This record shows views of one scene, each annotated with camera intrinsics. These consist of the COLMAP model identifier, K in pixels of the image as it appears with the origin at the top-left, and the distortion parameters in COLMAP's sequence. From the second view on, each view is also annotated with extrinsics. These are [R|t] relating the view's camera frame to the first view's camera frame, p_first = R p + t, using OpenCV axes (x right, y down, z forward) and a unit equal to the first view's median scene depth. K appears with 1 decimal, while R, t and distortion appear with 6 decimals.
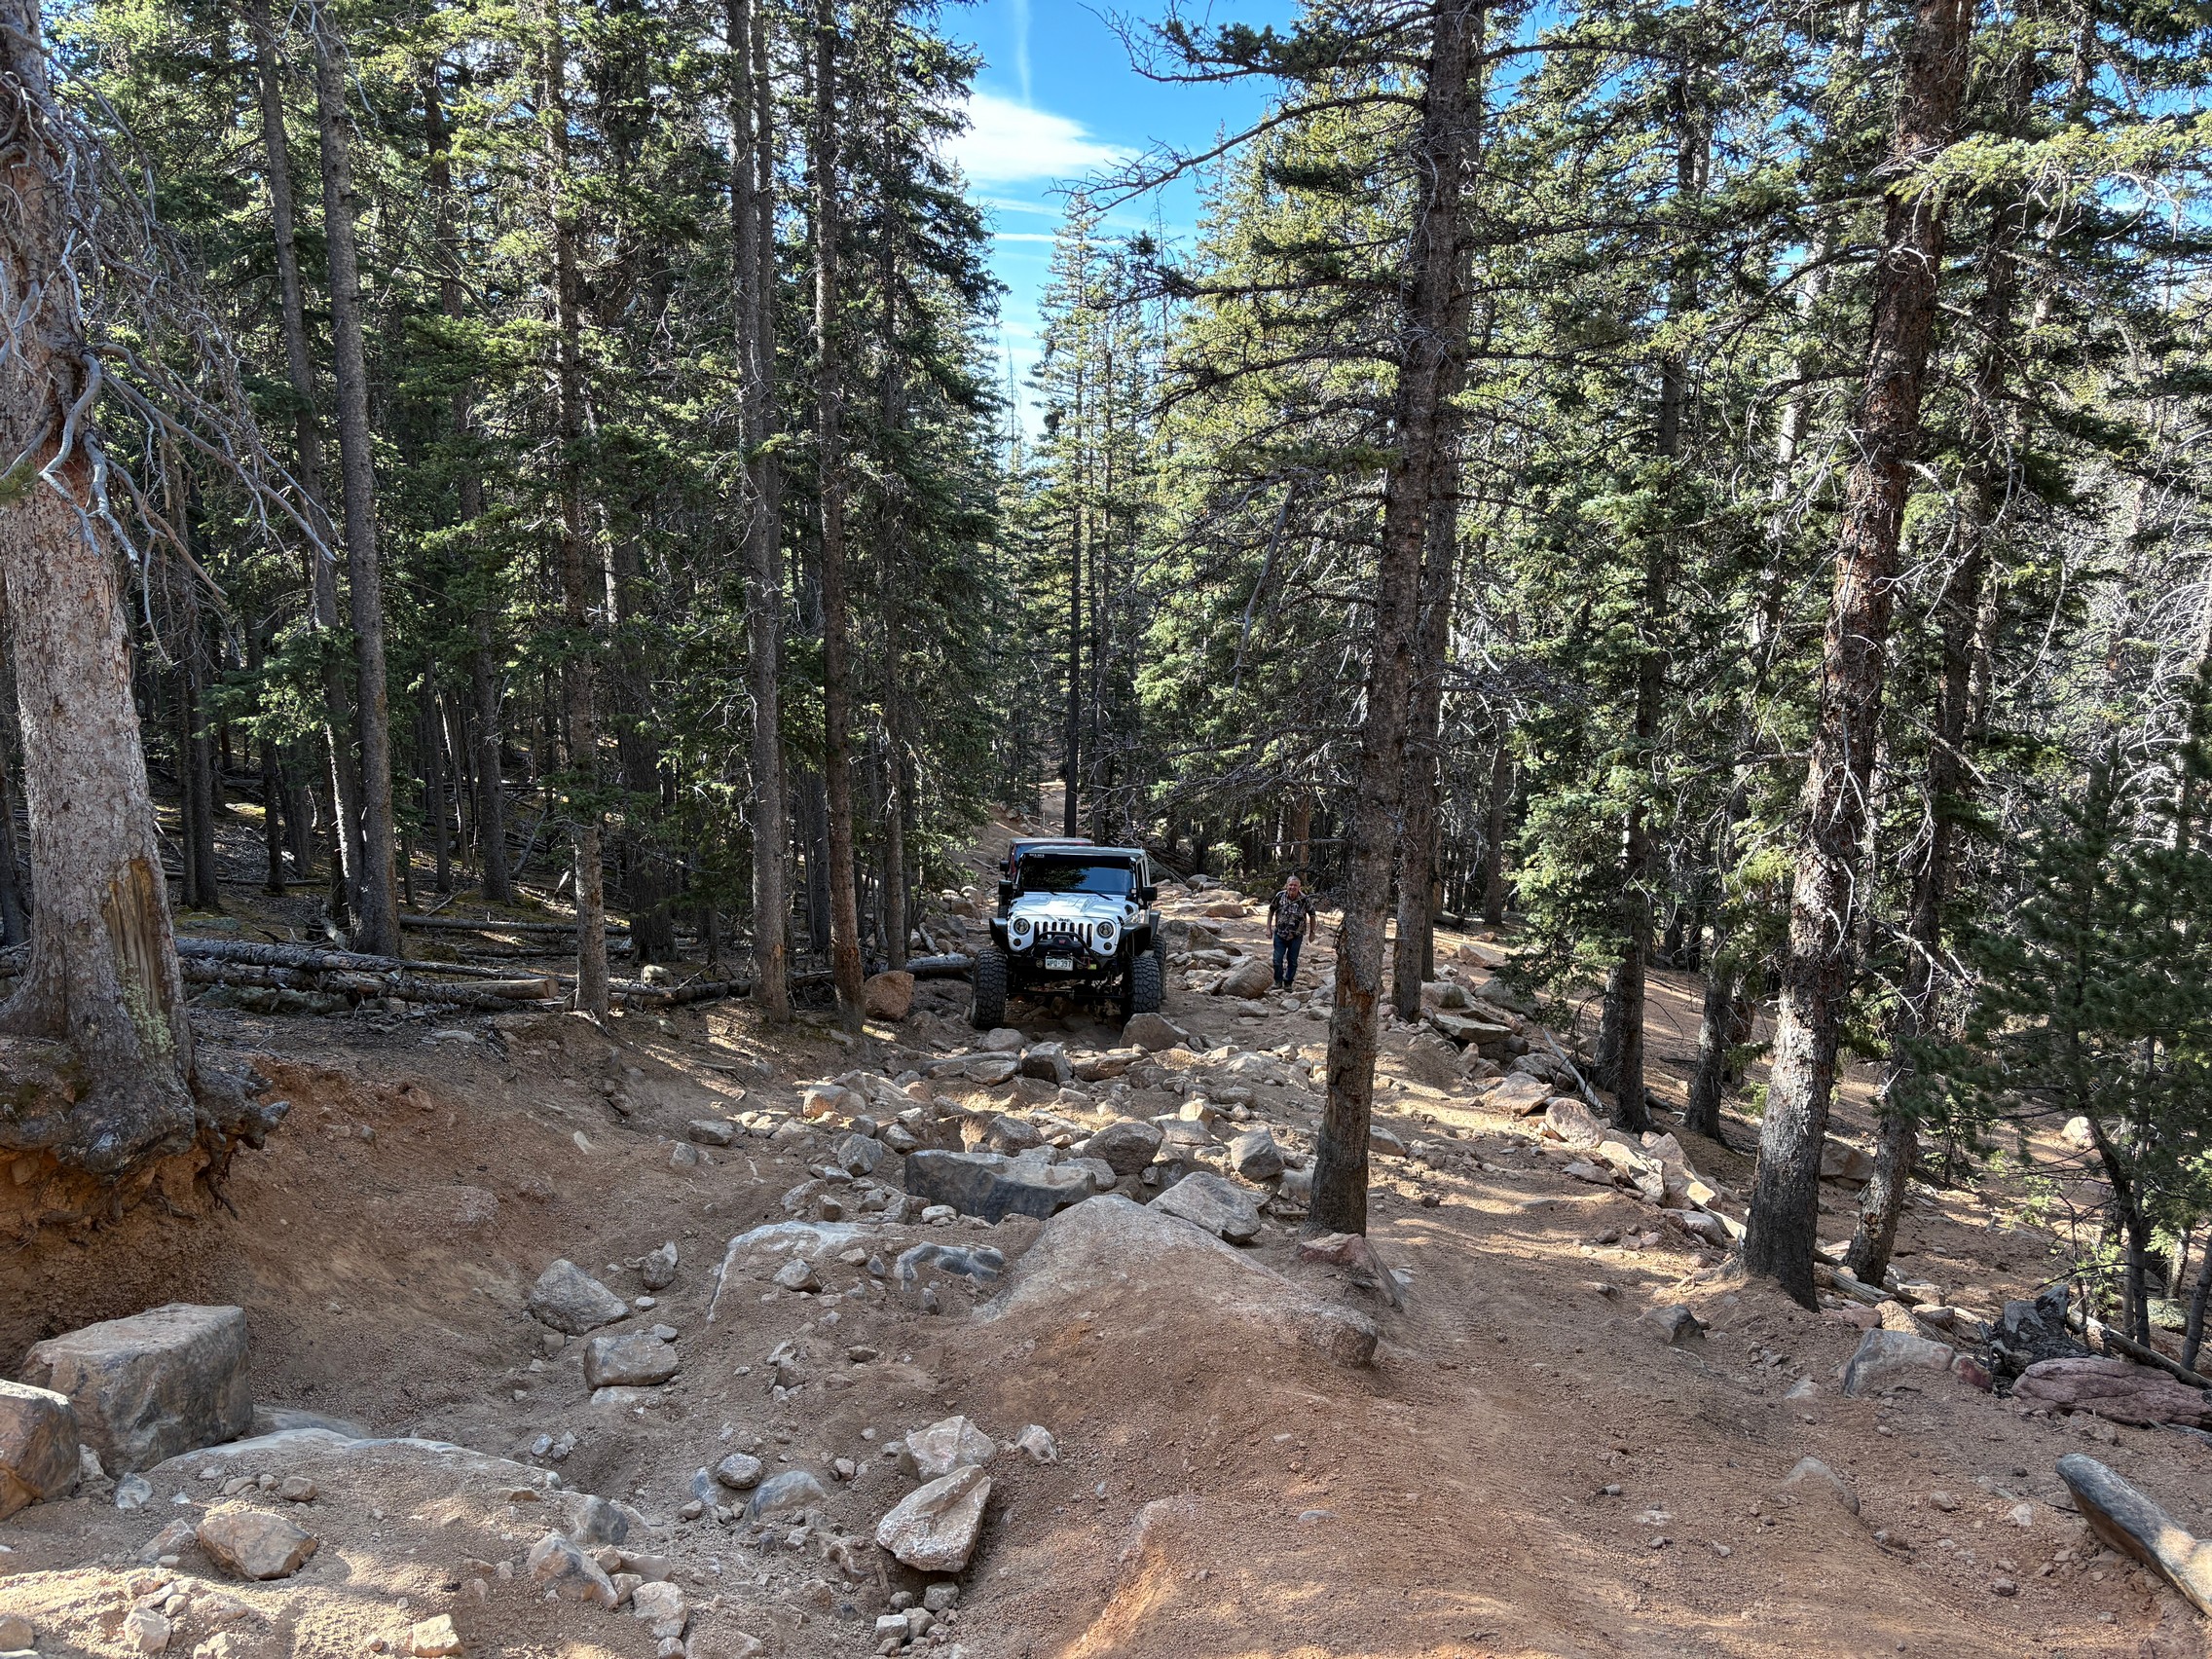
lens RADIAL K [[1679.0, 0, 1101.2], [0, 1679.0, 827.2], [0, 0, 1]] dist [0.050764, -0.004354]
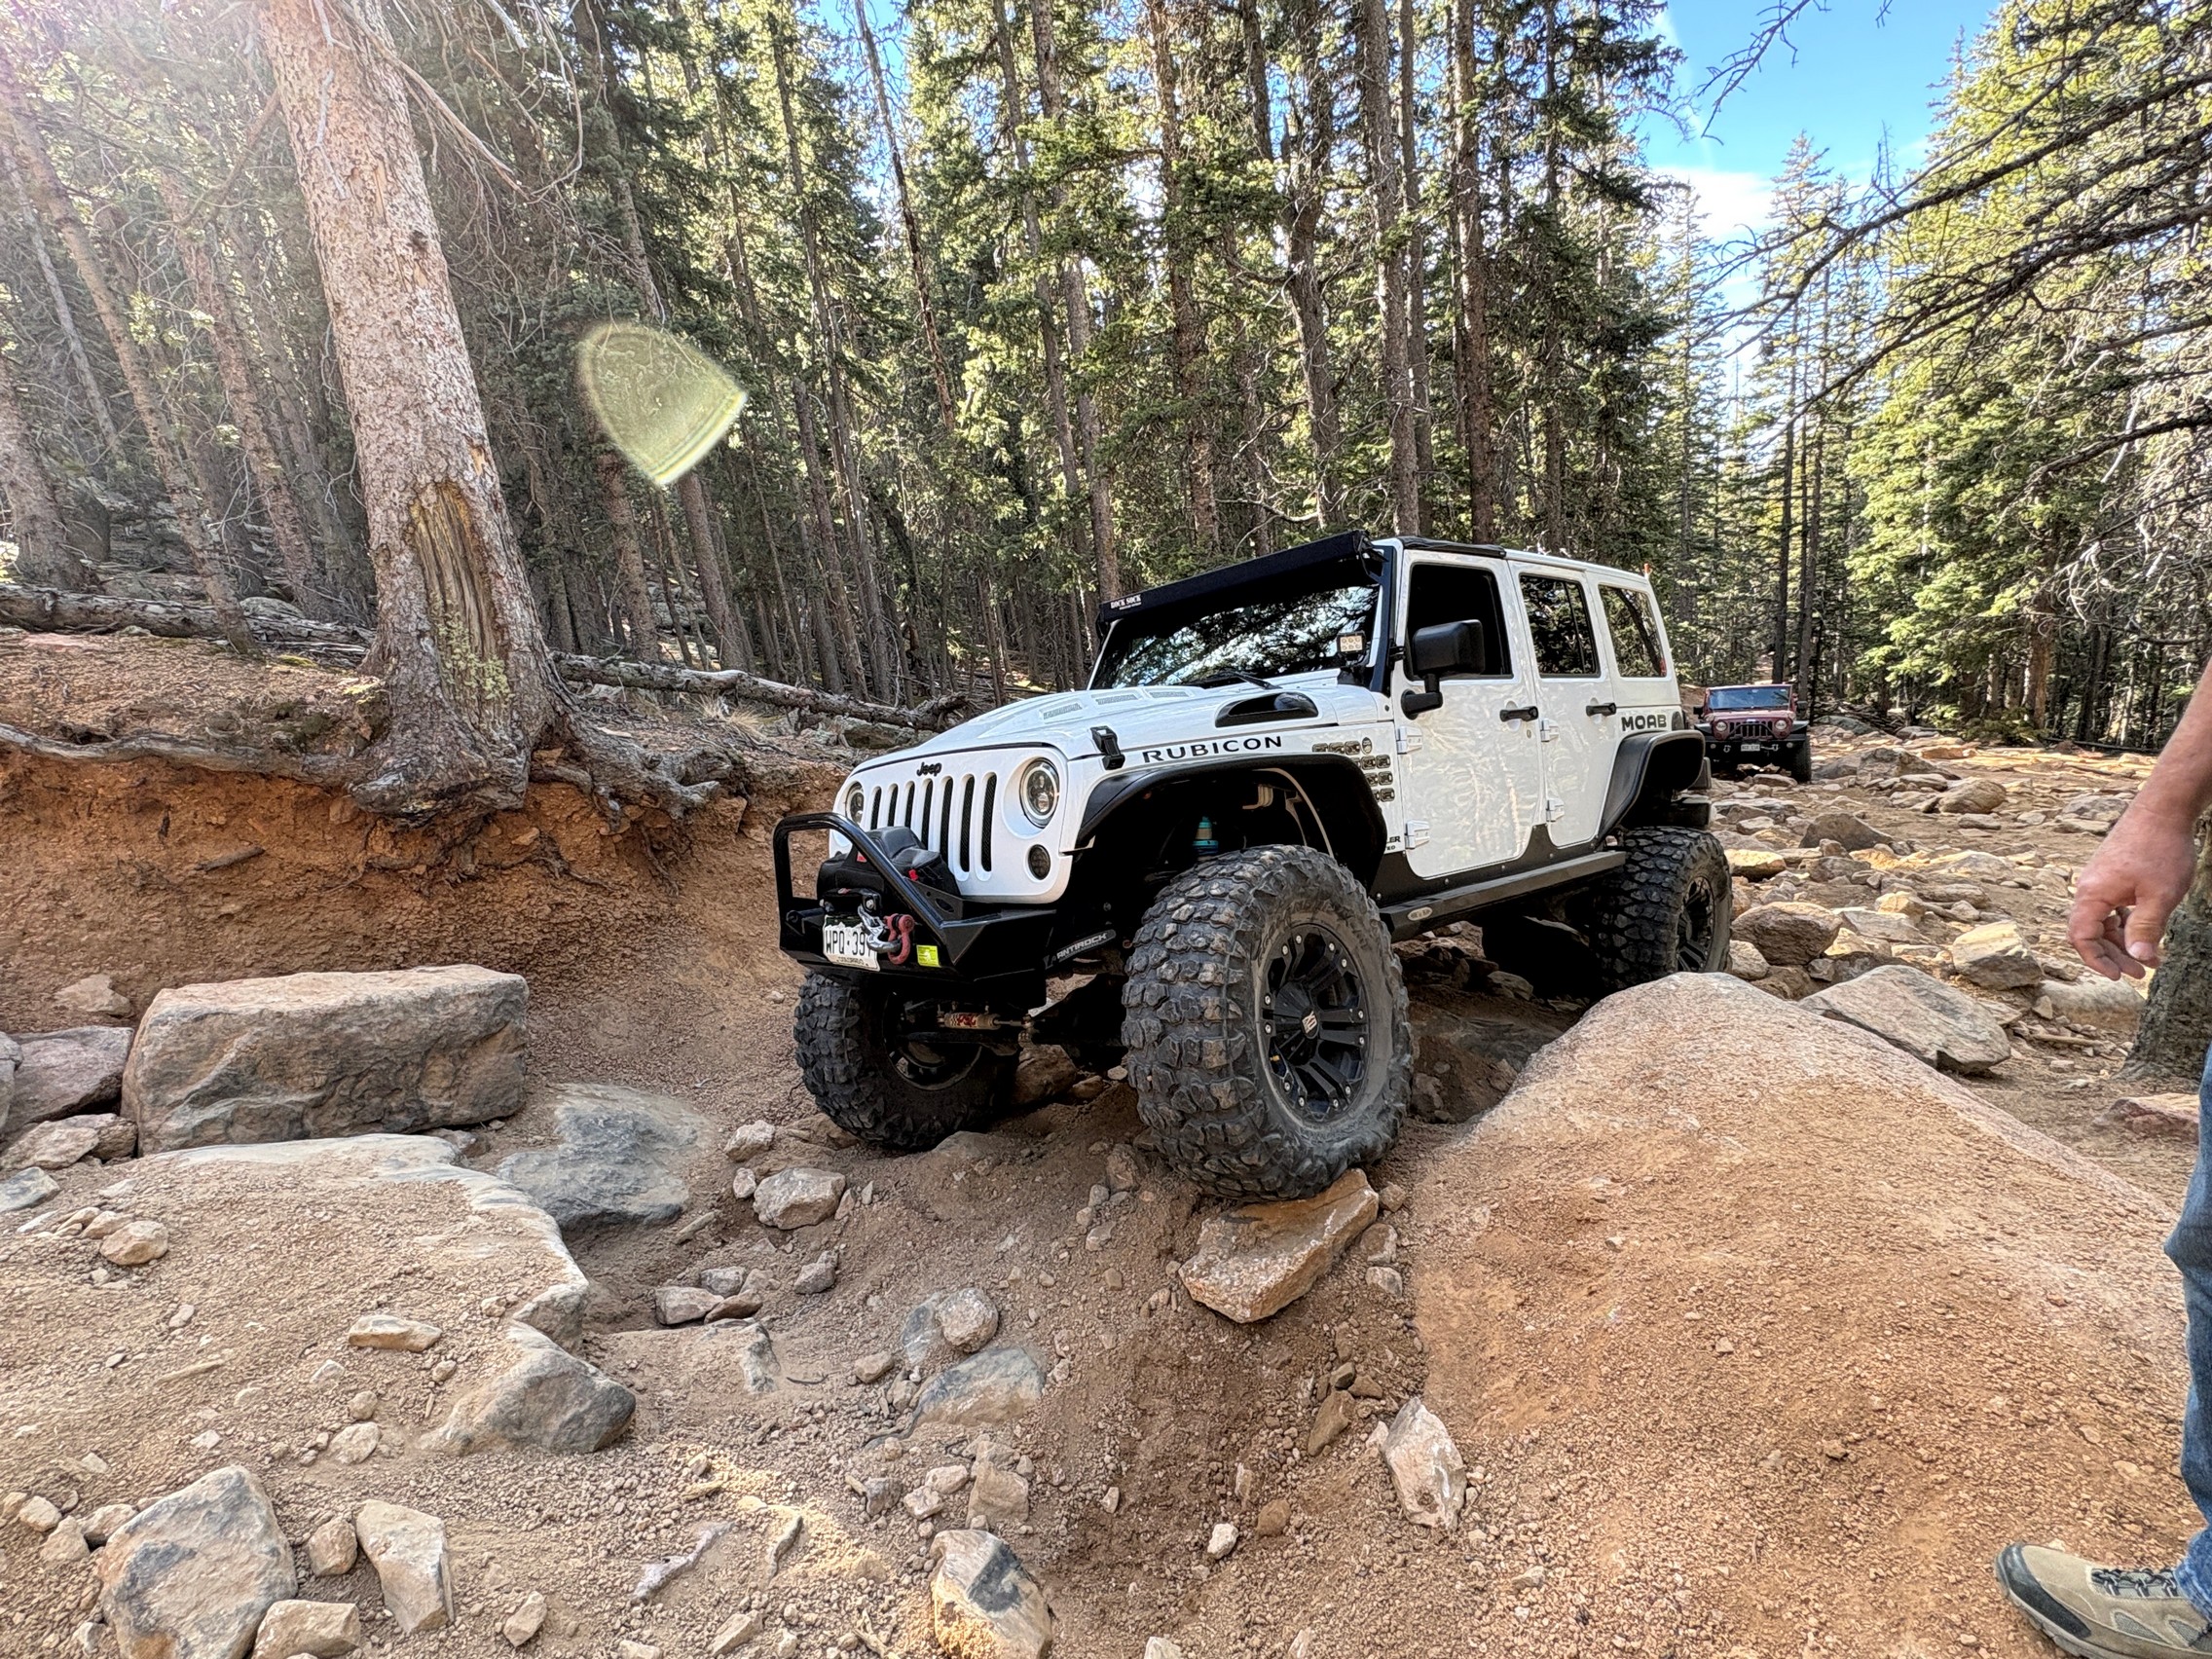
lens RADIAL K [[1050.7, 0, 1104.9], [0, 1050.7, 829.9], [0, 0, 1]] dist [0.001187, 0.000044]
pose [[0.827949, 0.023404, -0.560315, 0.021529], [0.023919, 0.996746, 0.076978, 0.080397], [0.560294, -0.077136, 0.824695, 0.343619]]
